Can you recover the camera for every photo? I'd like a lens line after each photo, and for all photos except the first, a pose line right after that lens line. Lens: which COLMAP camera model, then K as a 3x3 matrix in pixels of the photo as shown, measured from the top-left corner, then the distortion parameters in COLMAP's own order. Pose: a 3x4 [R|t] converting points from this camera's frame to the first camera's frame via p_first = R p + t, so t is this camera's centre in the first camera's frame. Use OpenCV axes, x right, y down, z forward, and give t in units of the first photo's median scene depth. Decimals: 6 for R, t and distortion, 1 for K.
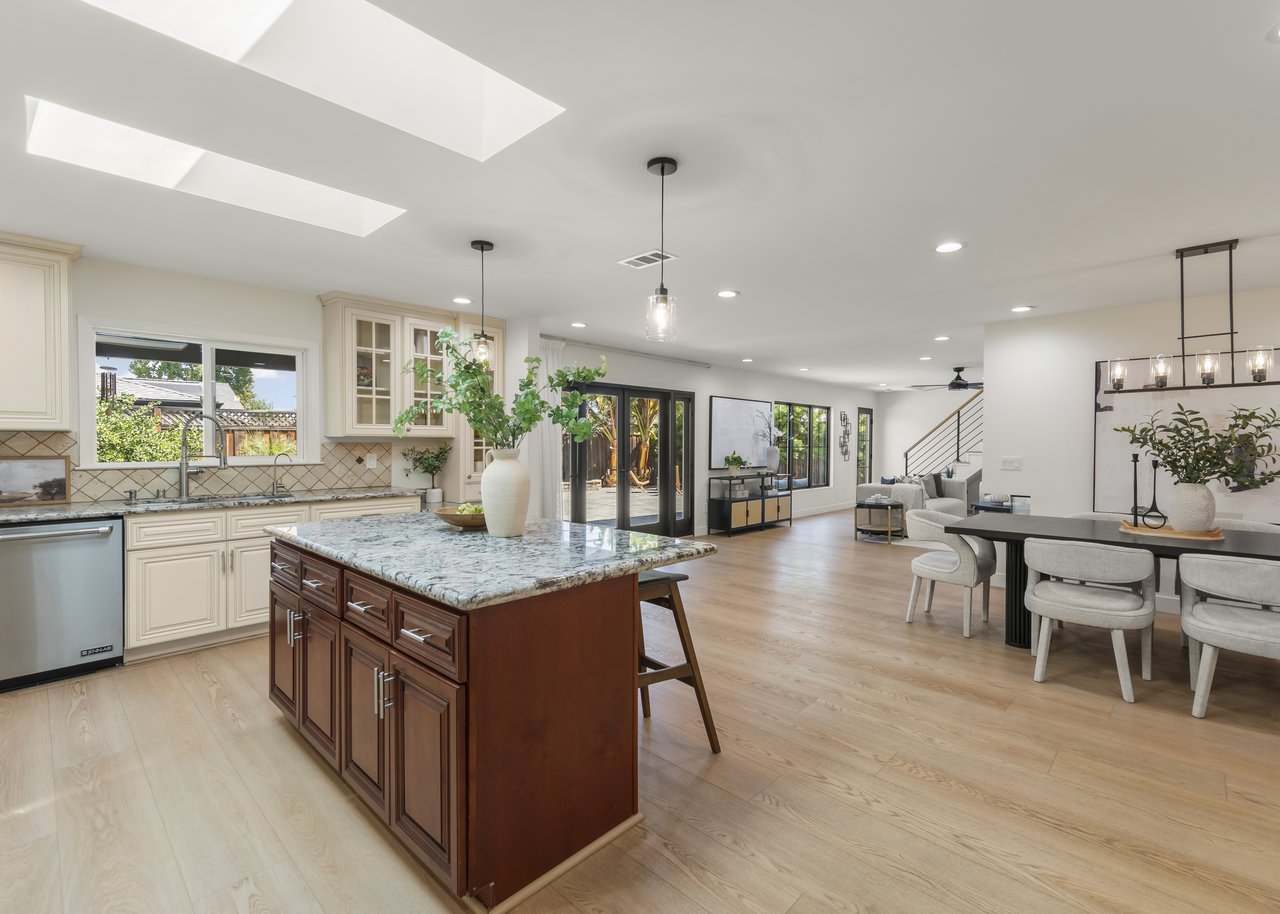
lens RADIAL K [[559.4, 0, 658.7], [0, 559.4, 444.1], [0, 0, 1]] dist [-0.020272, -0.000276]
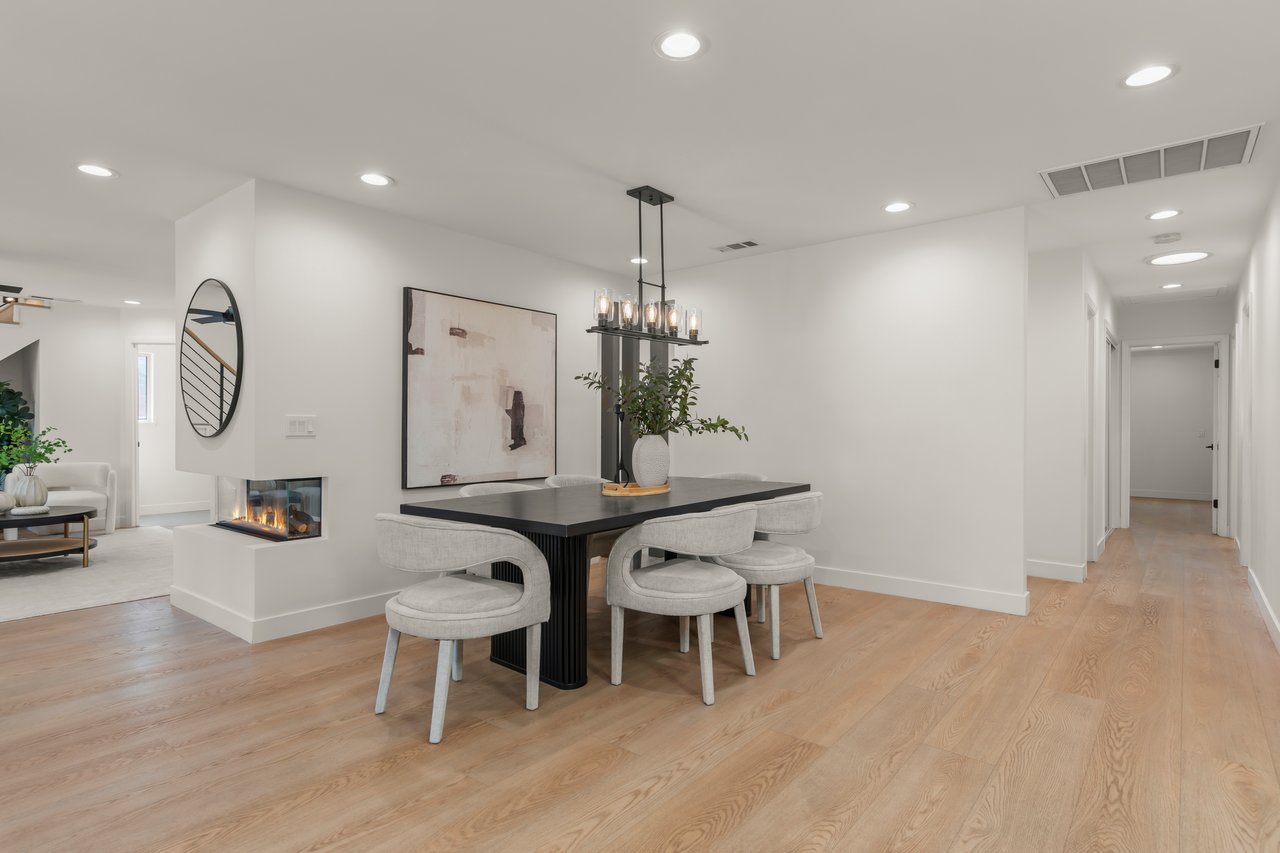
lens RADIAL K [[661.8, 0, 643.8], [0, 661.8, 424.0], [0, 0, 1]] dist [0.002336, -0.000444]
pose [[-0.070909, -0.000645, 0.997483, -0.164818], [-0.001031, 0.999999, 0.000573, 0.046833], [-0.997482, -0.000988, -0.070909, 0.991613]]
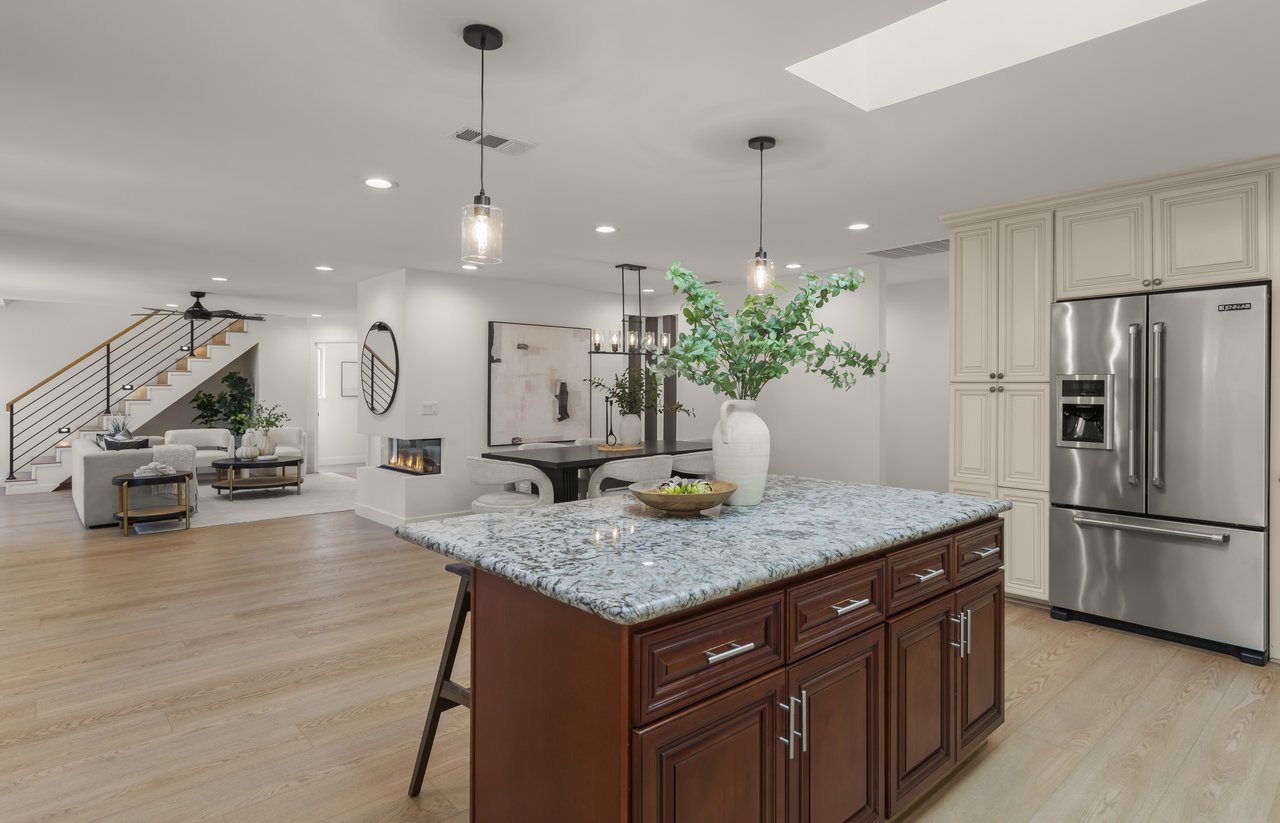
lens RADIAL K [[683.5, 0, 647.1], [0, 683.5, 387.2], [0, 0, 1]] dist [0.000809, 0.000306]
pose [[0.088926, 0.000741, 0.996038, -0.888557], [0.001322, 0.999999, -0.000862, -0.003983], [-0.996037, 0.001393, 0.088924, 0.701409]]
